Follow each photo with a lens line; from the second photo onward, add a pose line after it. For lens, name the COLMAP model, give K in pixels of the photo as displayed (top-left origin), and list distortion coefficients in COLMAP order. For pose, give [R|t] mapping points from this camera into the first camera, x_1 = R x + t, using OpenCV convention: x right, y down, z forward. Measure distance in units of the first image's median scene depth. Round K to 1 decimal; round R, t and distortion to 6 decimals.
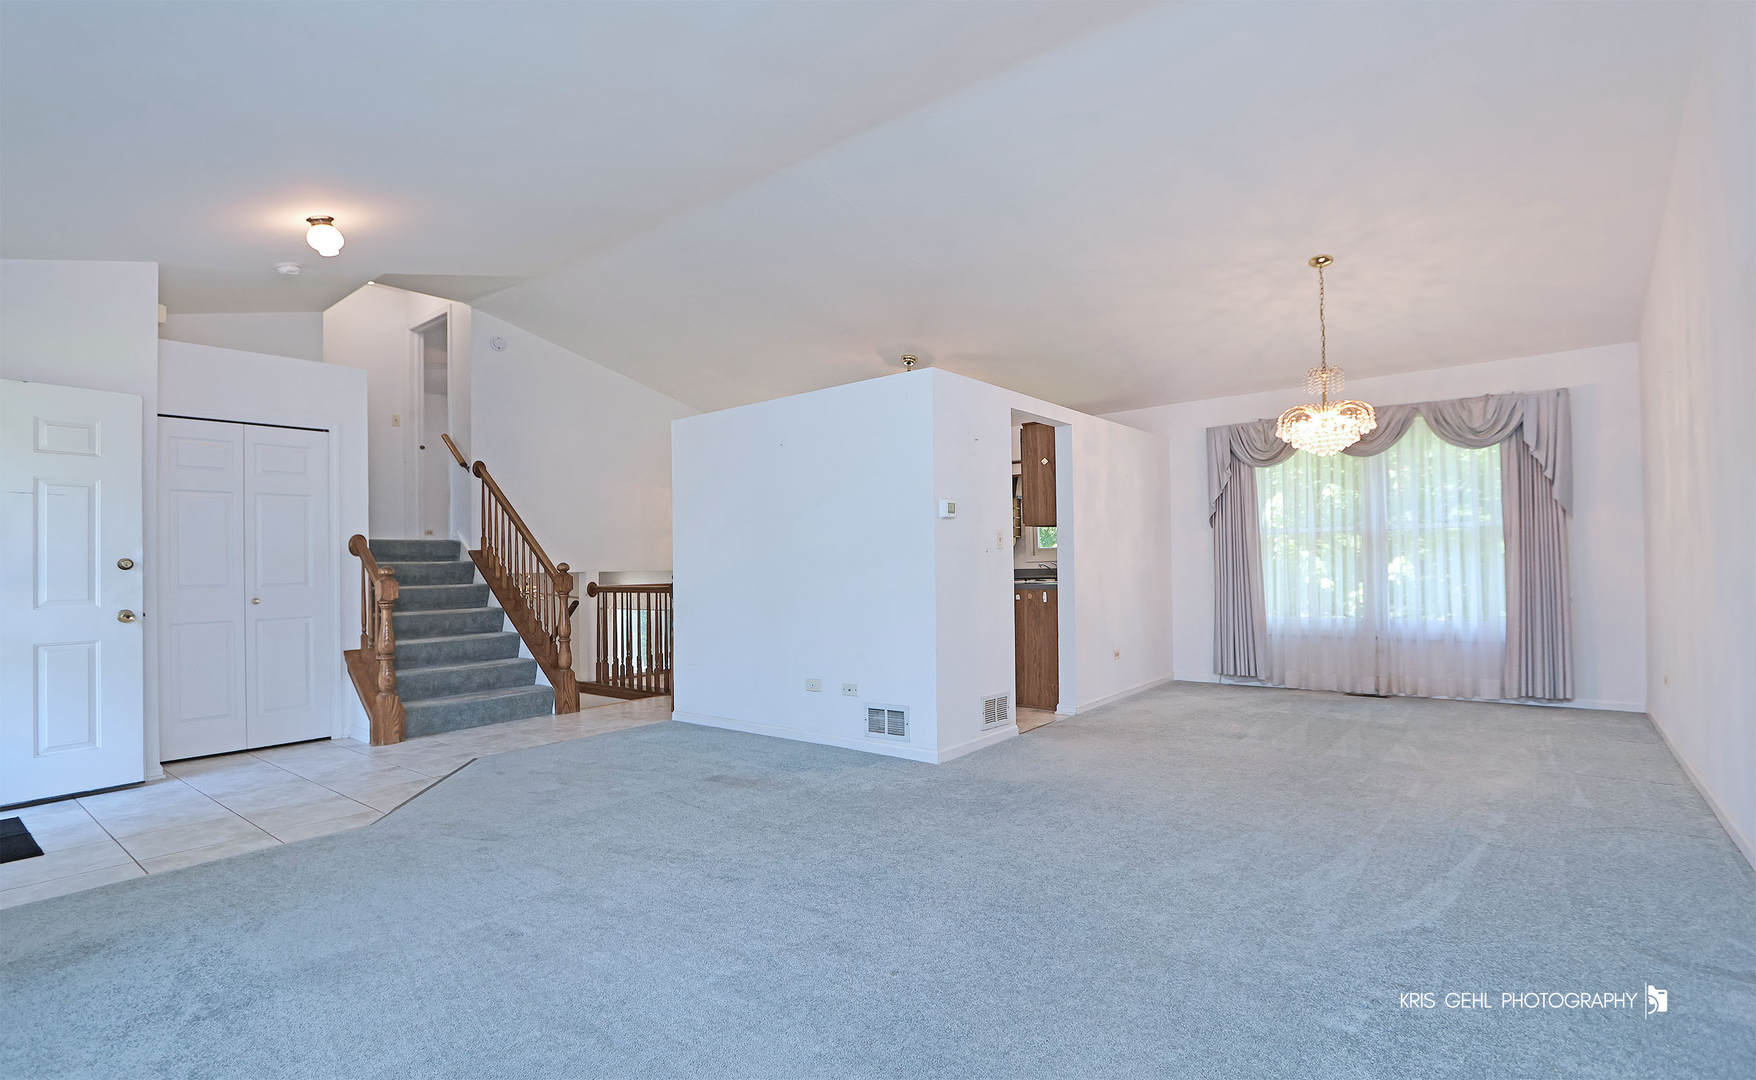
lens RADIAL K [[831.1, 0, 772.0], [0, 831.1, 563.7], [0, 0, 1]] dist [-0.016099, 0.002724]
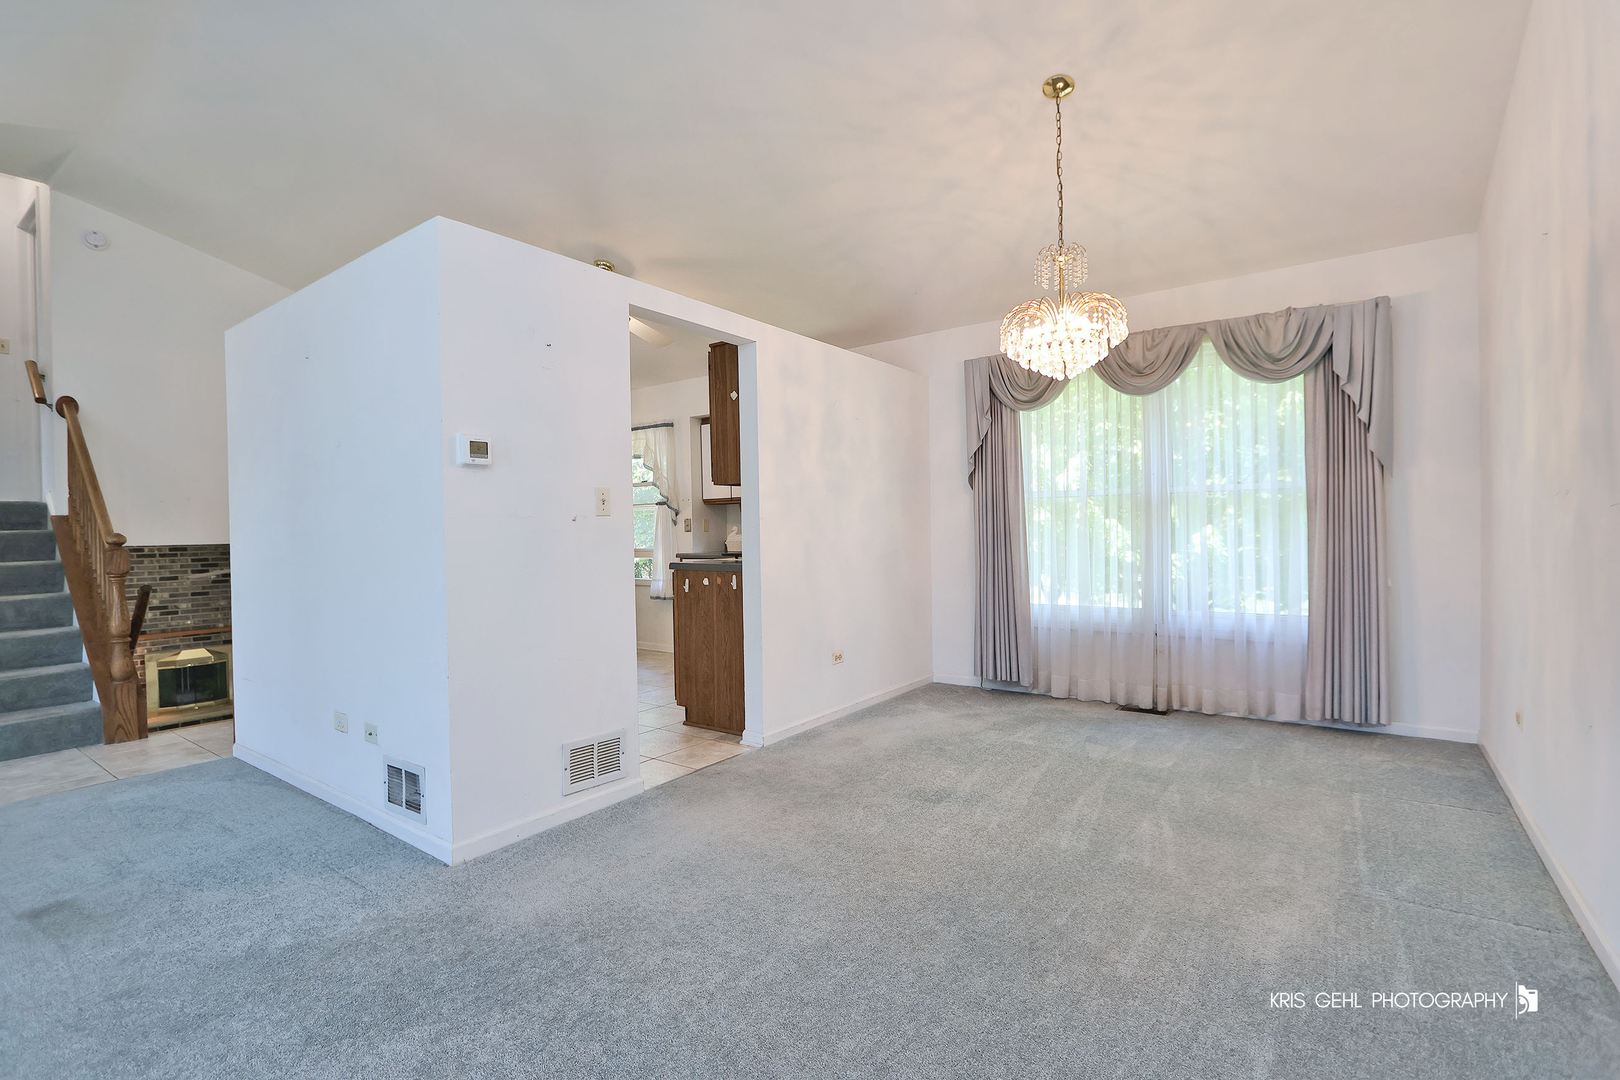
lens RADIAL K [[761.8, 0, 811.1], [0, 761.8, 542.5], [0, 0, 1]] dist [-0.016893, 0.001264]
pose [[0.991933, -0.000246, 0.126765, 0.344087], [-0.002107, 0.999828, 0.018427, -0.007942], [-0.126748, -0.018546, 0.991762, 0.362955]]
